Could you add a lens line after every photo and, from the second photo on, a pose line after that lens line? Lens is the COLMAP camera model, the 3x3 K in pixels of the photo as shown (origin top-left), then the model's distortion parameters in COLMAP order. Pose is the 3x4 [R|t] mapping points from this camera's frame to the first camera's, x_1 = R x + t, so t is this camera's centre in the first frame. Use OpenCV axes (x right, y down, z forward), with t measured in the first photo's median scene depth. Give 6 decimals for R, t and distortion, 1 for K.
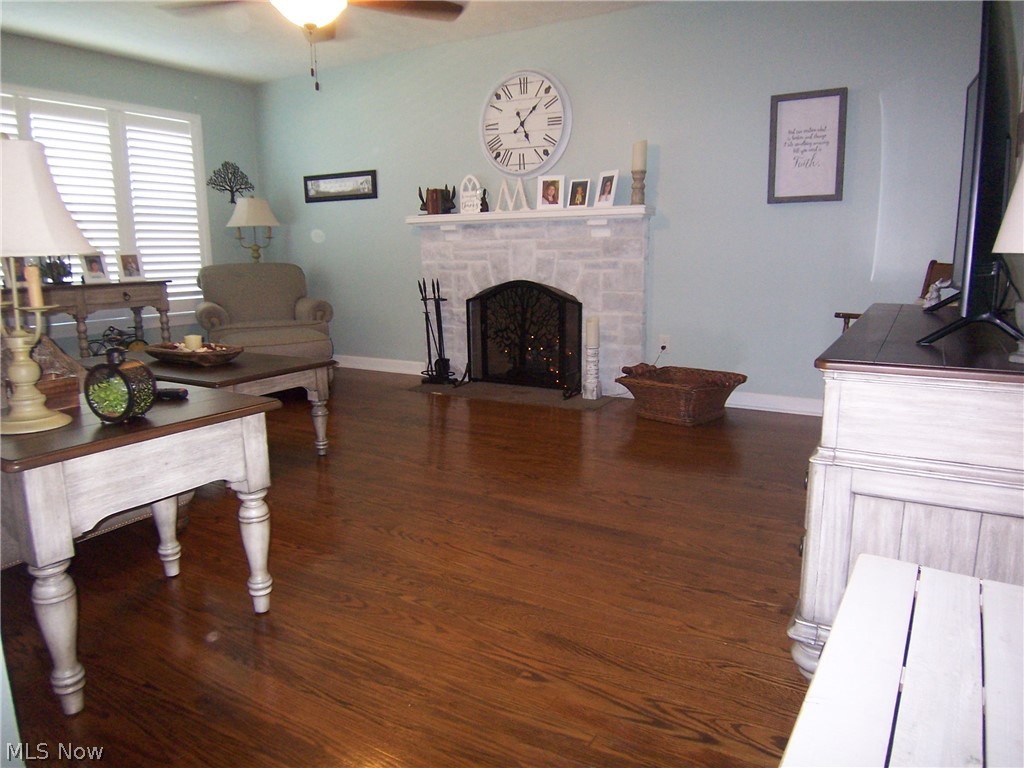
lens RADIAL K [[694.8, 0, 508.6], [0, 694.8, 380.9], [0, 0, 1]] dist [-0.001594, -0.052341]
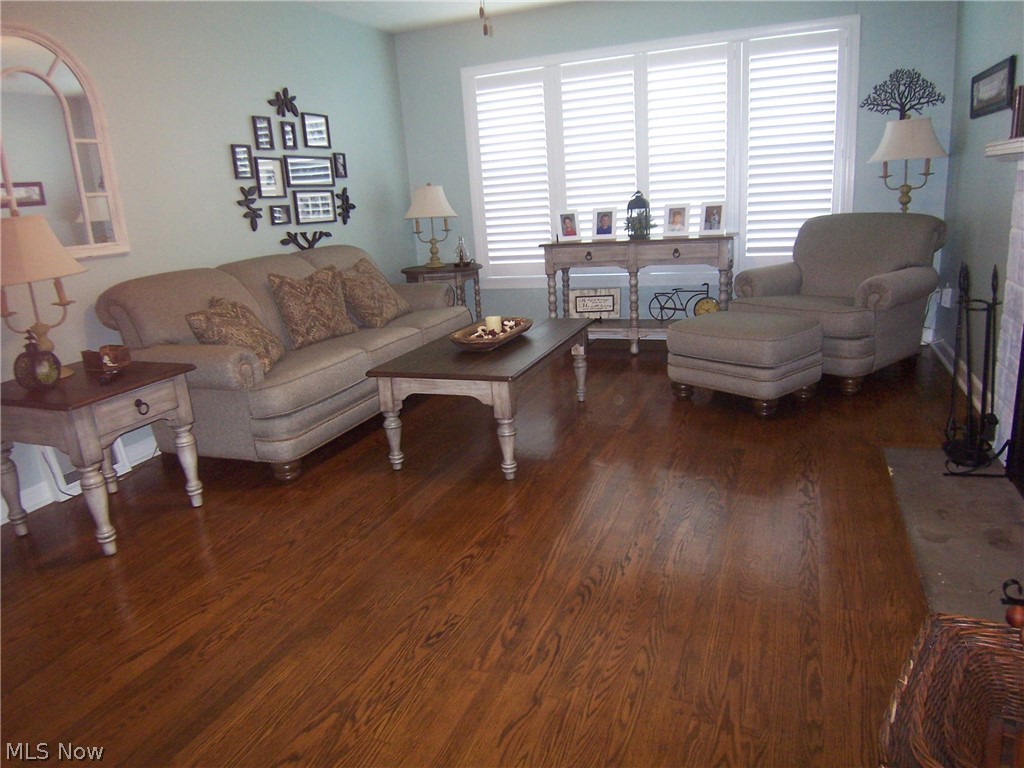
lens RADIAL K [[694.8, 0, 508.6], [0, 694.8, 380.9], [0, 0, 1]] dist [-0.001594, -0.052341]
pose [[0.150787, 0.261844, -0.953258, 0.365322], [-0.116416, 0.962277, 0.245907, -0.156456], [0.981688, 0.073895, 0.175582, 0.593990]]
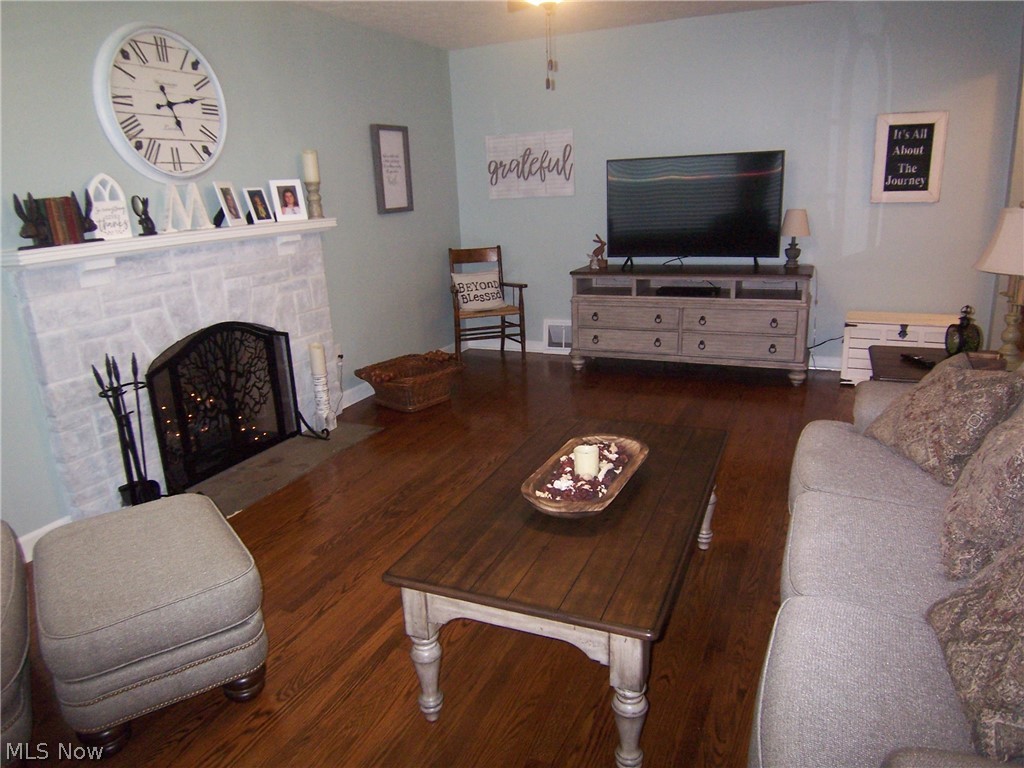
lens RADIAL K [[676.8, 0, 512.0], [0, 676.8, 384.0], [0, 0, 1]] dist [0.001841, -0.053413]
pose [[-0.114078, -0.262087, 0.958278, -0.715002], [0.229681, 0.931485, 0.282102, -0.215505], [-0.966557, 0.252280, -0.046065, 0.751735]]
